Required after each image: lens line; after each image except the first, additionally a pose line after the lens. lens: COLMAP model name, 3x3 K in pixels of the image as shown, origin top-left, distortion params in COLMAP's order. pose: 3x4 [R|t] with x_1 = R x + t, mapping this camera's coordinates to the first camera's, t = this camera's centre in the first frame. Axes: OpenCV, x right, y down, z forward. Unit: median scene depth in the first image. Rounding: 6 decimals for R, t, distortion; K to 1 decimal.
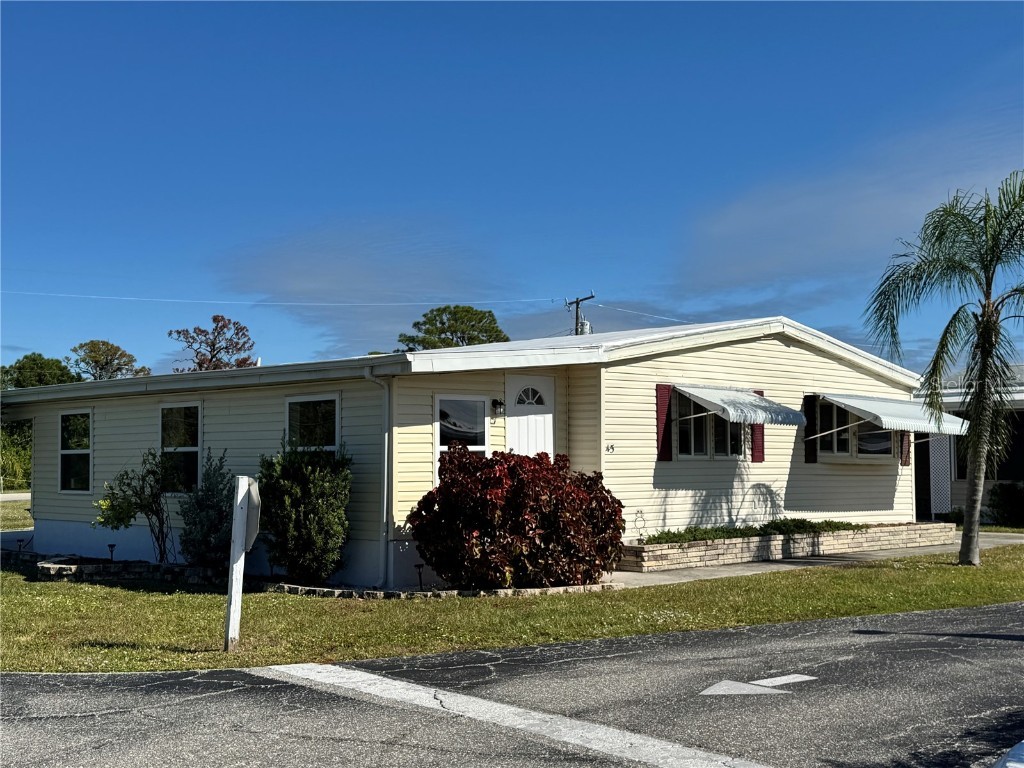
lens RADIAL K [[1247.4, 0, 511.1], [0, 1247.4, 384.6], [0, 0, 1]] dist [0.001284, -0.027263]
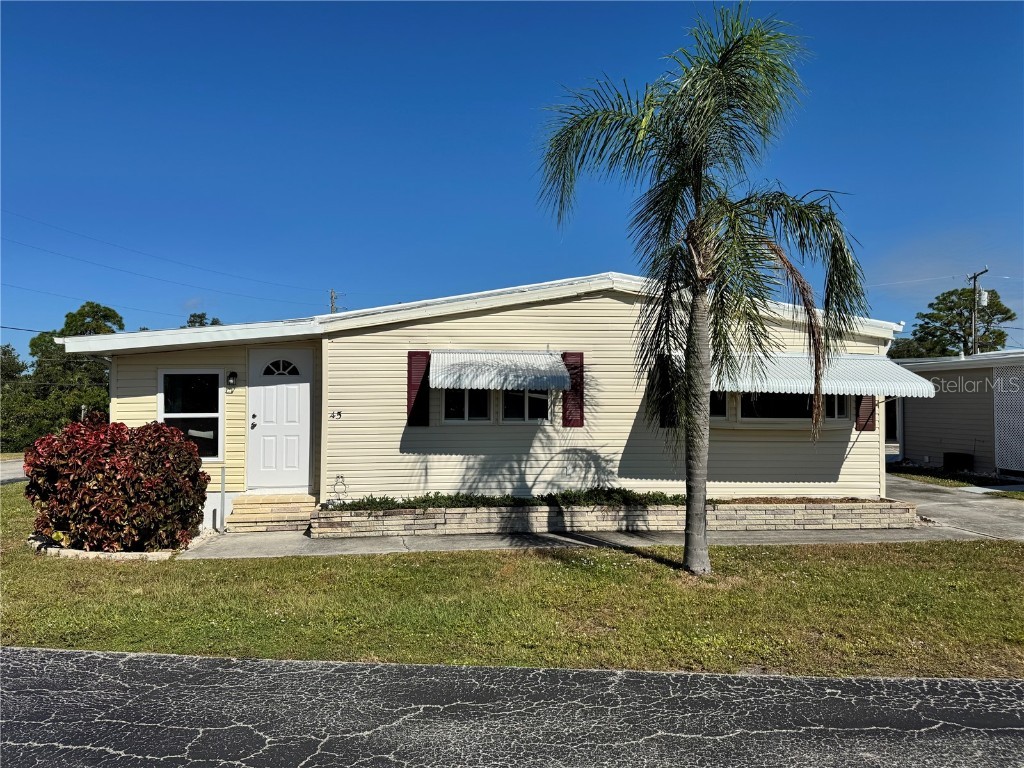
lens RADIAL K [[720.8, 0, 517.2], [0, 720.8, 383.3], [0, 0, 1]] dist [0.127184, -0.219061]
pose [[0.788095, -0.016241, -0.615339, 0.536562], [0.039112, 0.998953, 0.023727, 0.014904], [0.614310, -0.042767, 0.787905, 0.567313]]
